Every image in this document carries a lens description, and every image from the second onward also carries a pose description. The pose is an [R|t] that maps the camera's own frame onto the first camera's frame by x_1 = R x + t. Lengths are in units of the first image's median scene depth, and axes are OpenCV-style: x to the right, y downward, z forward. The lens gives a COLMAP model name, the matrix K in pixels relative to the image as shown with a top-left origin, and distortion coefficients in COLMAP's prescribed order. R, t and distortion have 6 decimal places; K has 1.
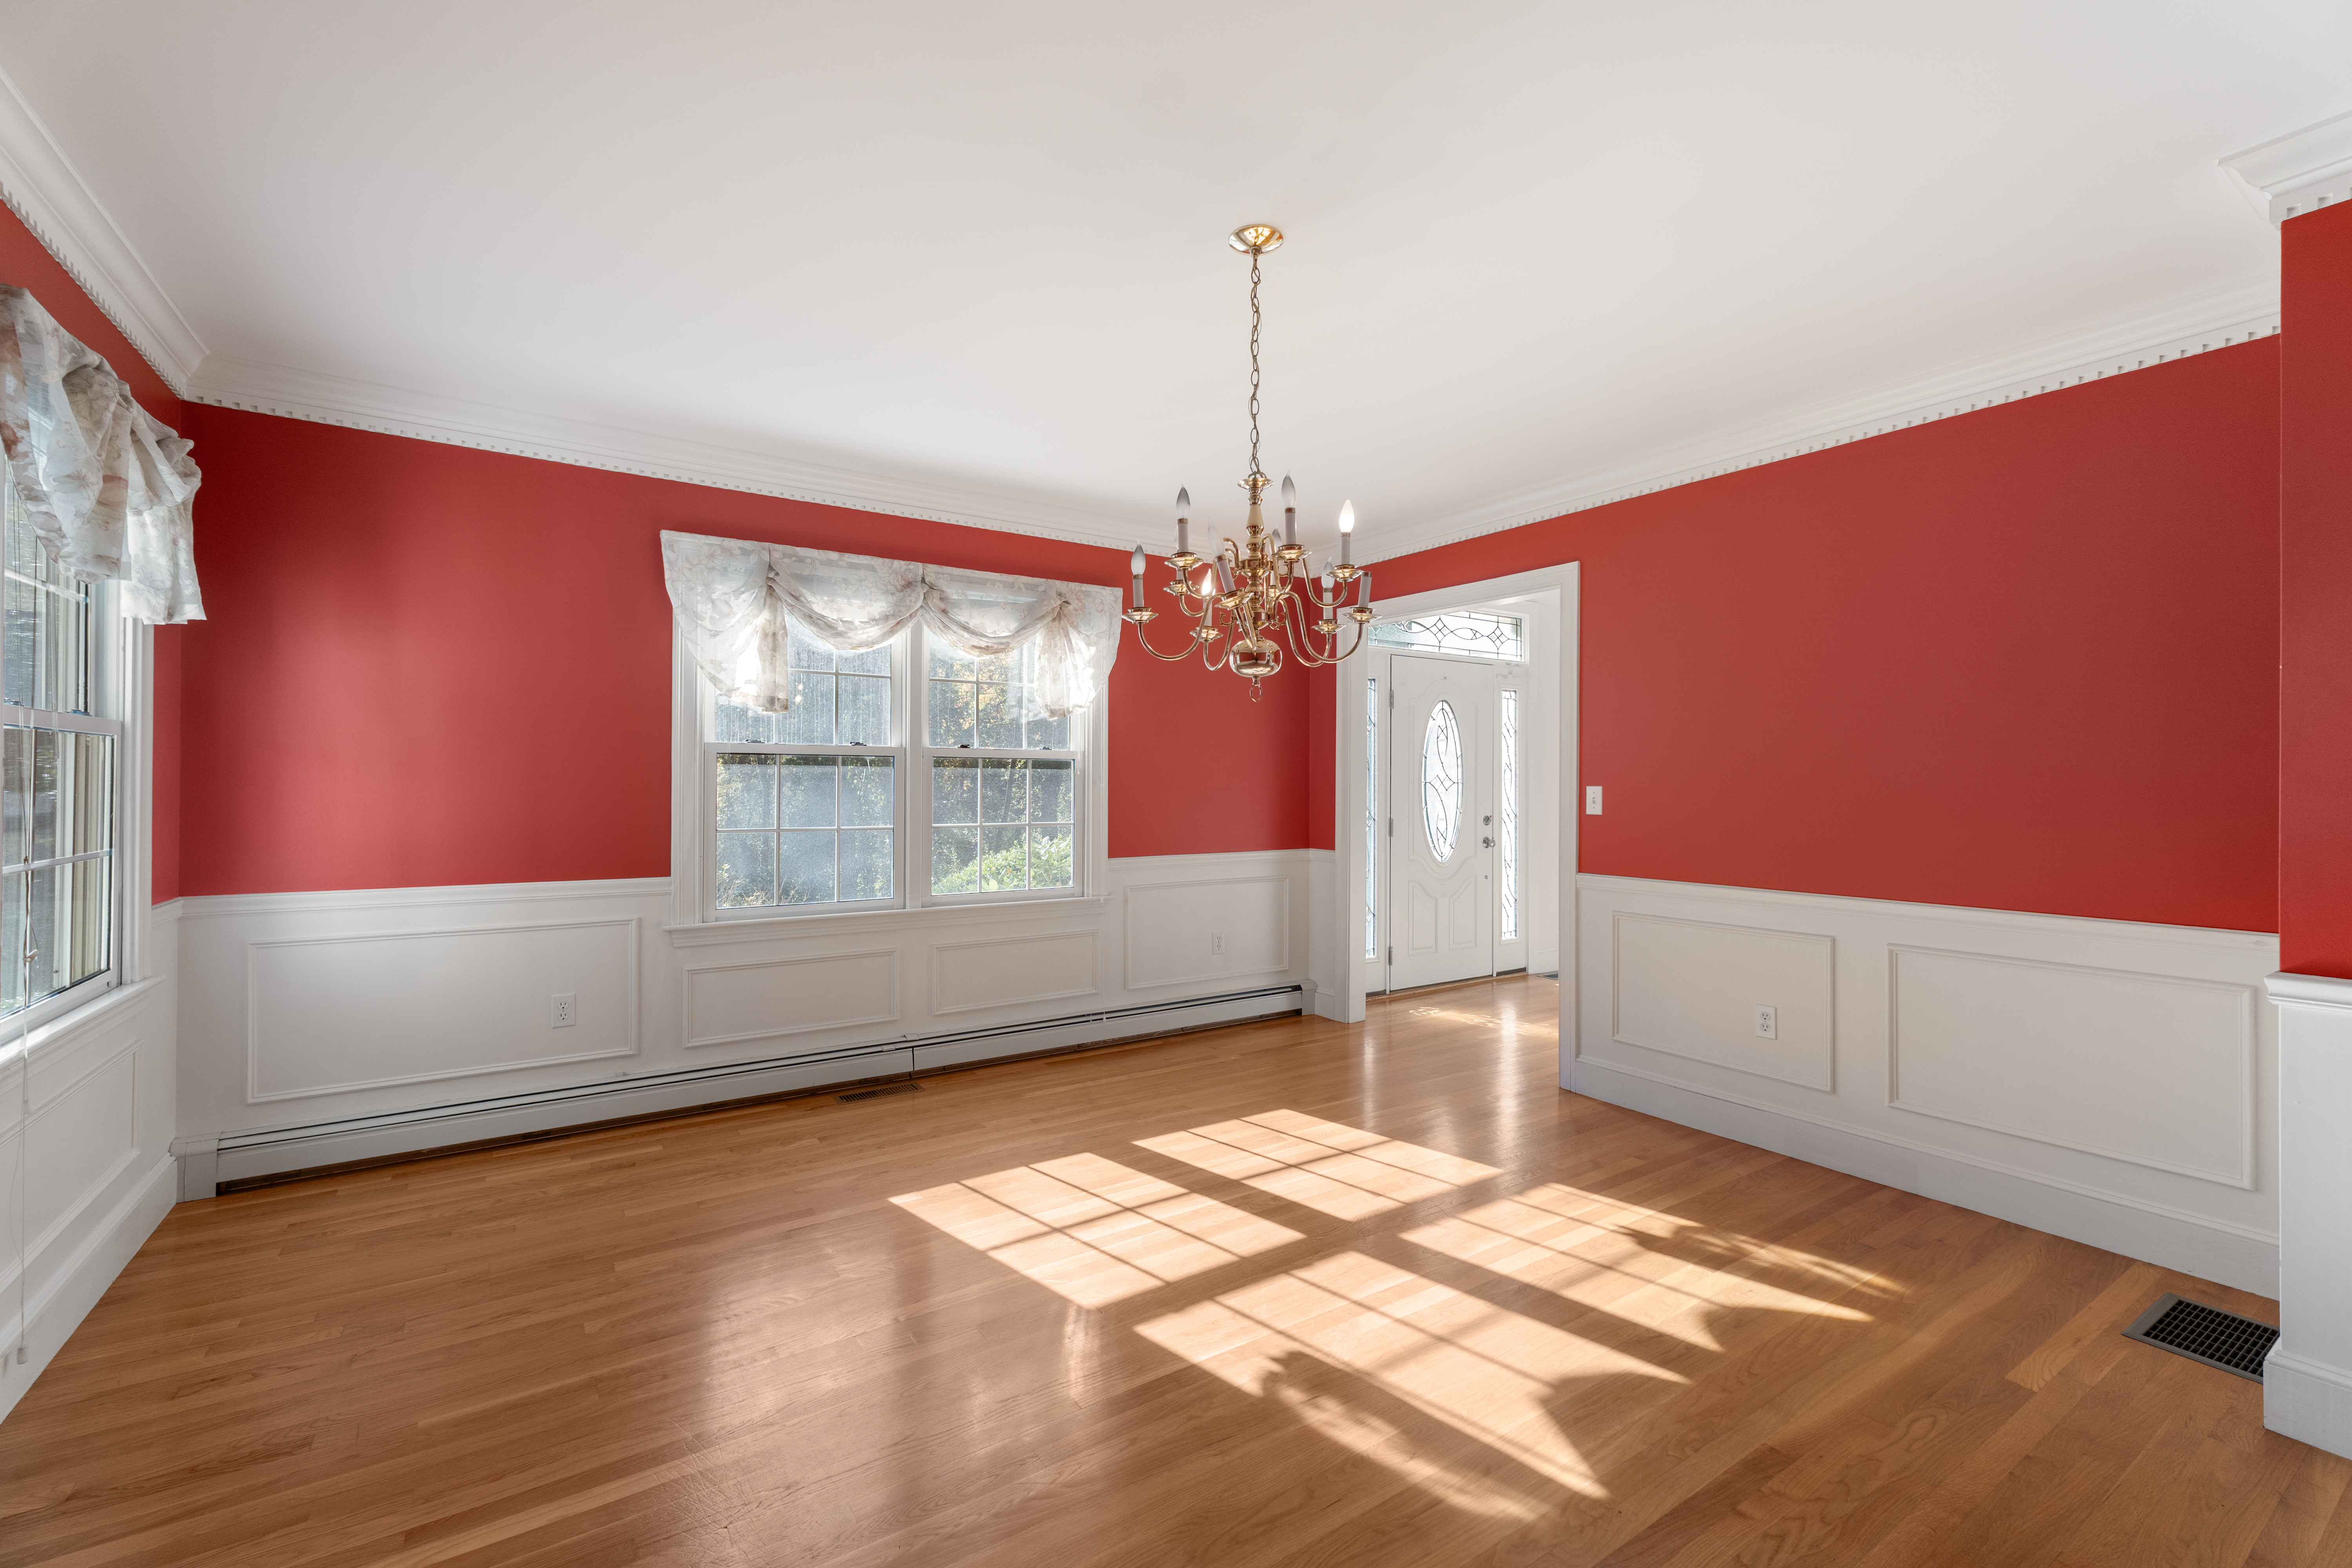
lens RADIAL K [[1019.0, 0, 1180.7], [0, 1019.0, 776.6], [0, 0, 1]] dist [0.007521, 0.000047]
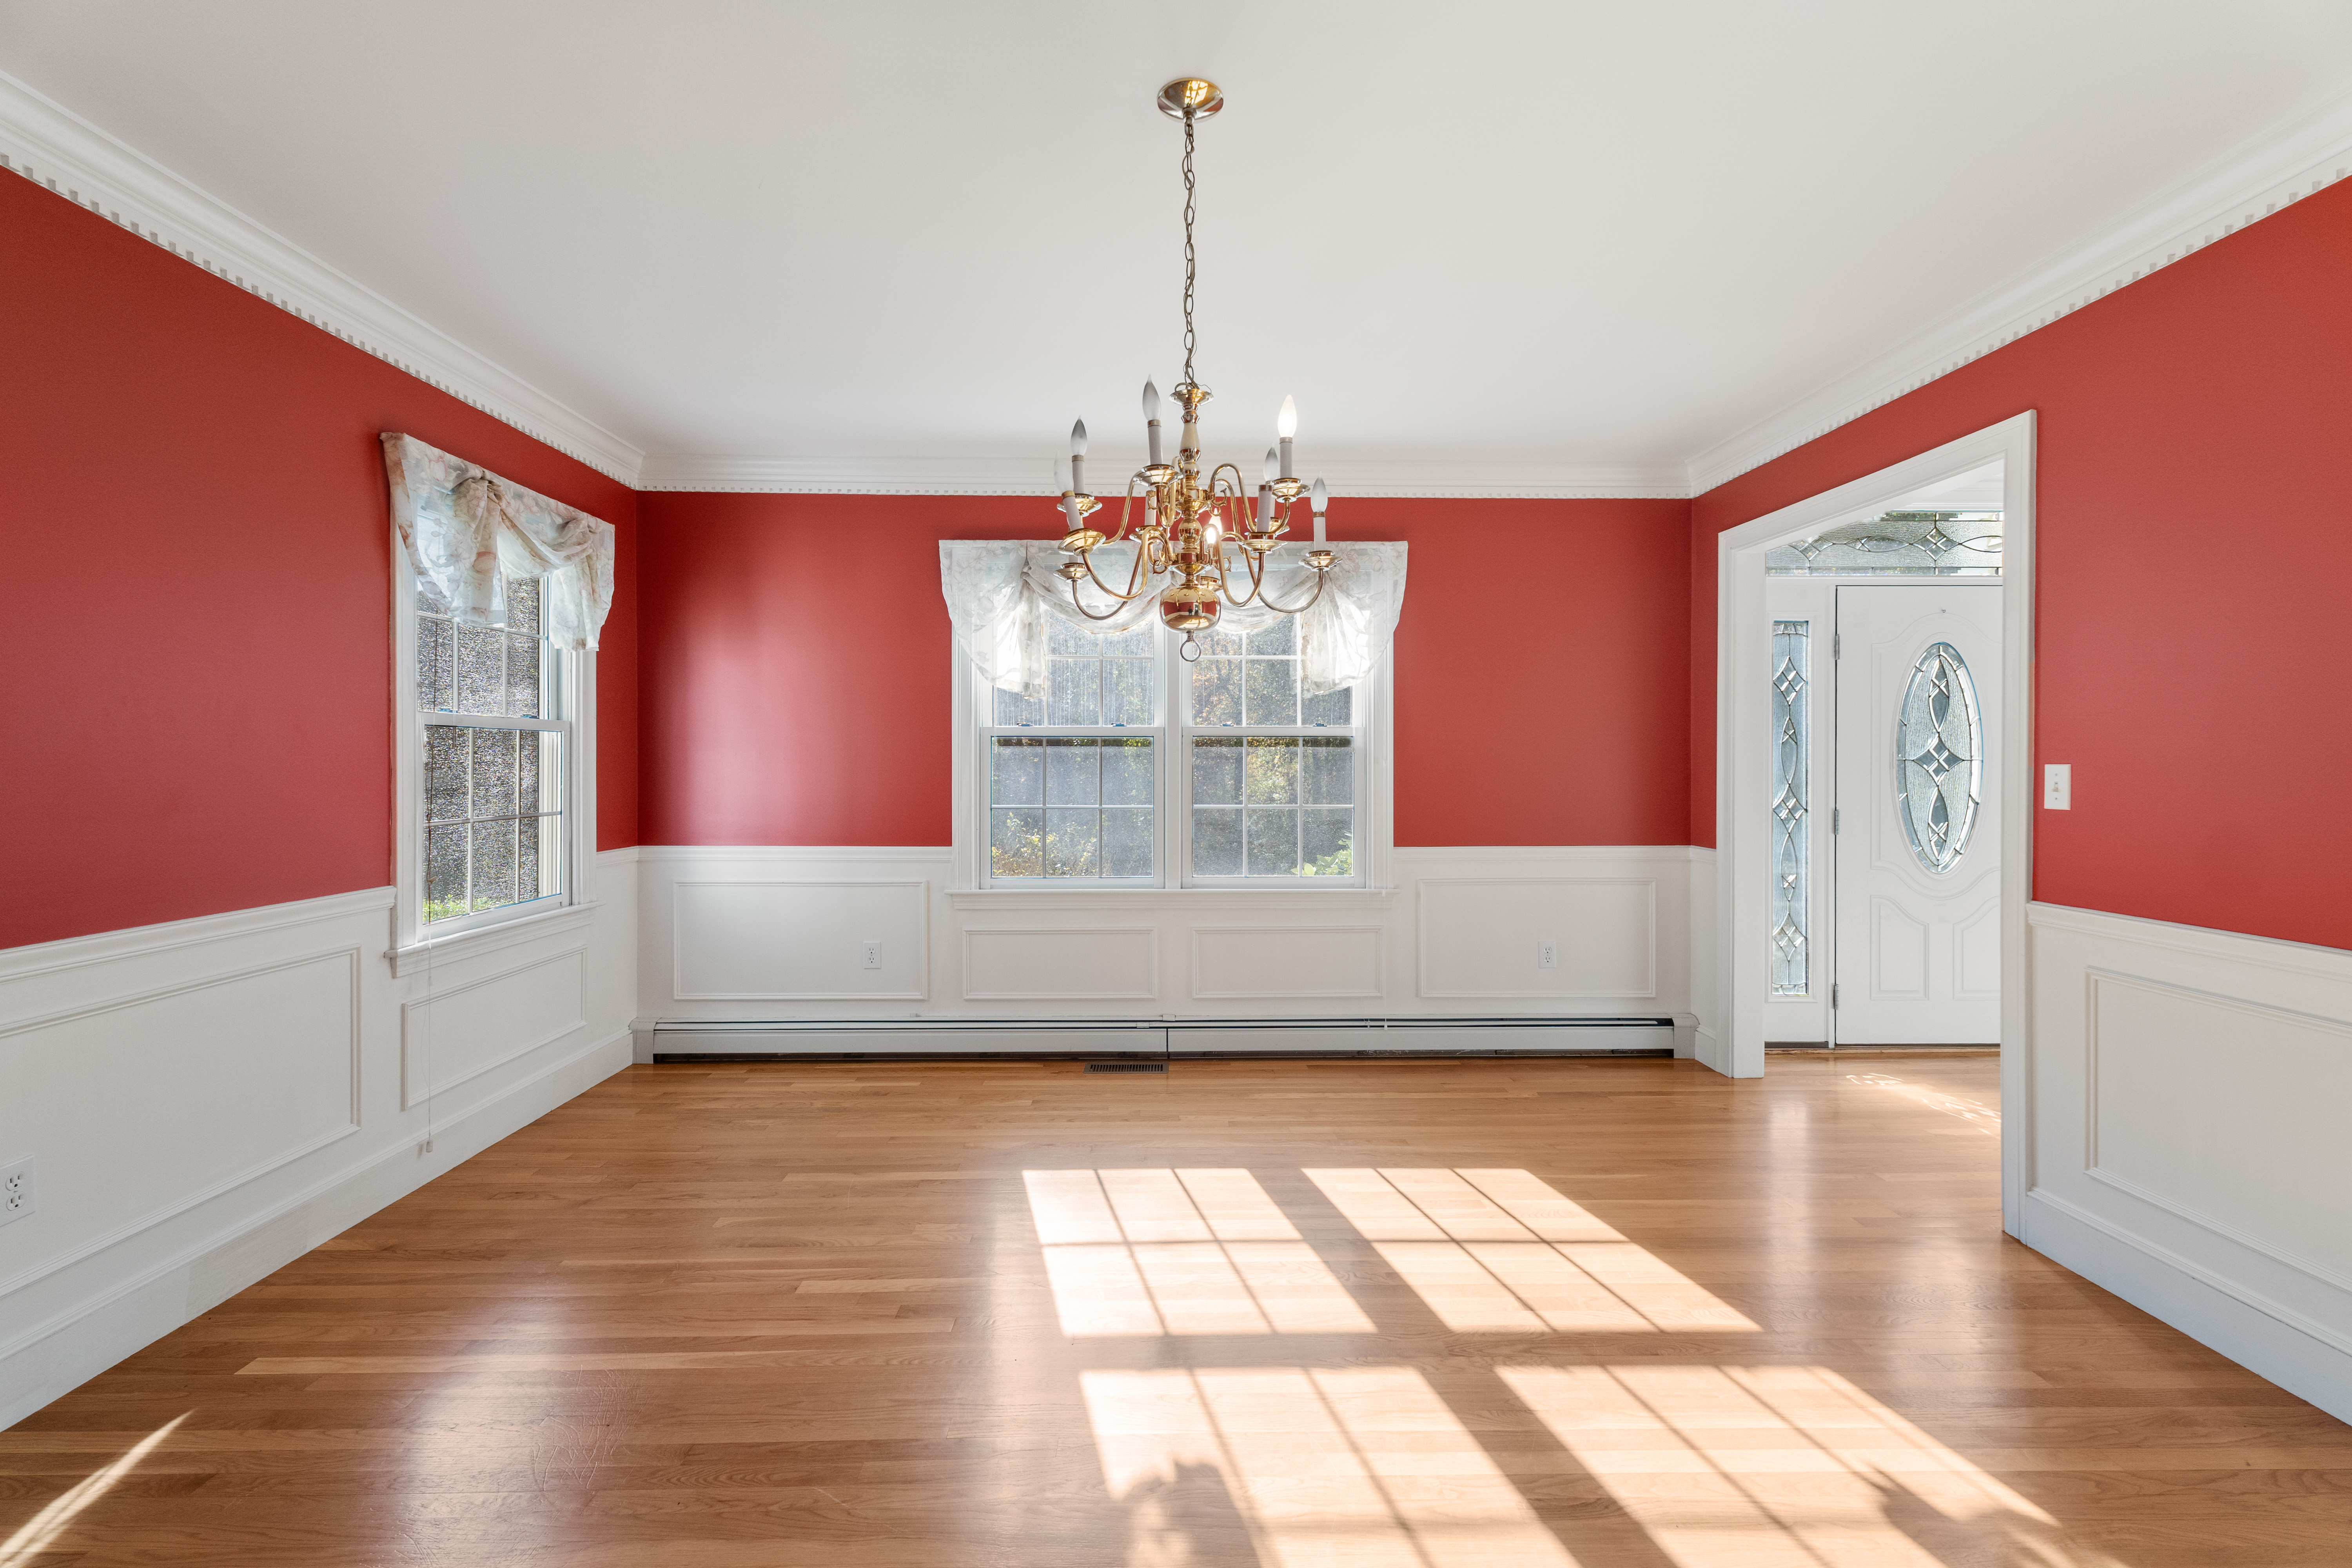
lens RADIAL K [[1019.0, 0, 1194.8], [0, 1019.0, 766.6], [0, 0, 1]] dist [0.007521, 0.000047]
pose [[0.836044, -0.001477, -0.548661, 0.356901], [0.006431, 0.999954, 0.007107, 0.003140], [0.548625, -0.009471, 0.836015, 0.211393]]
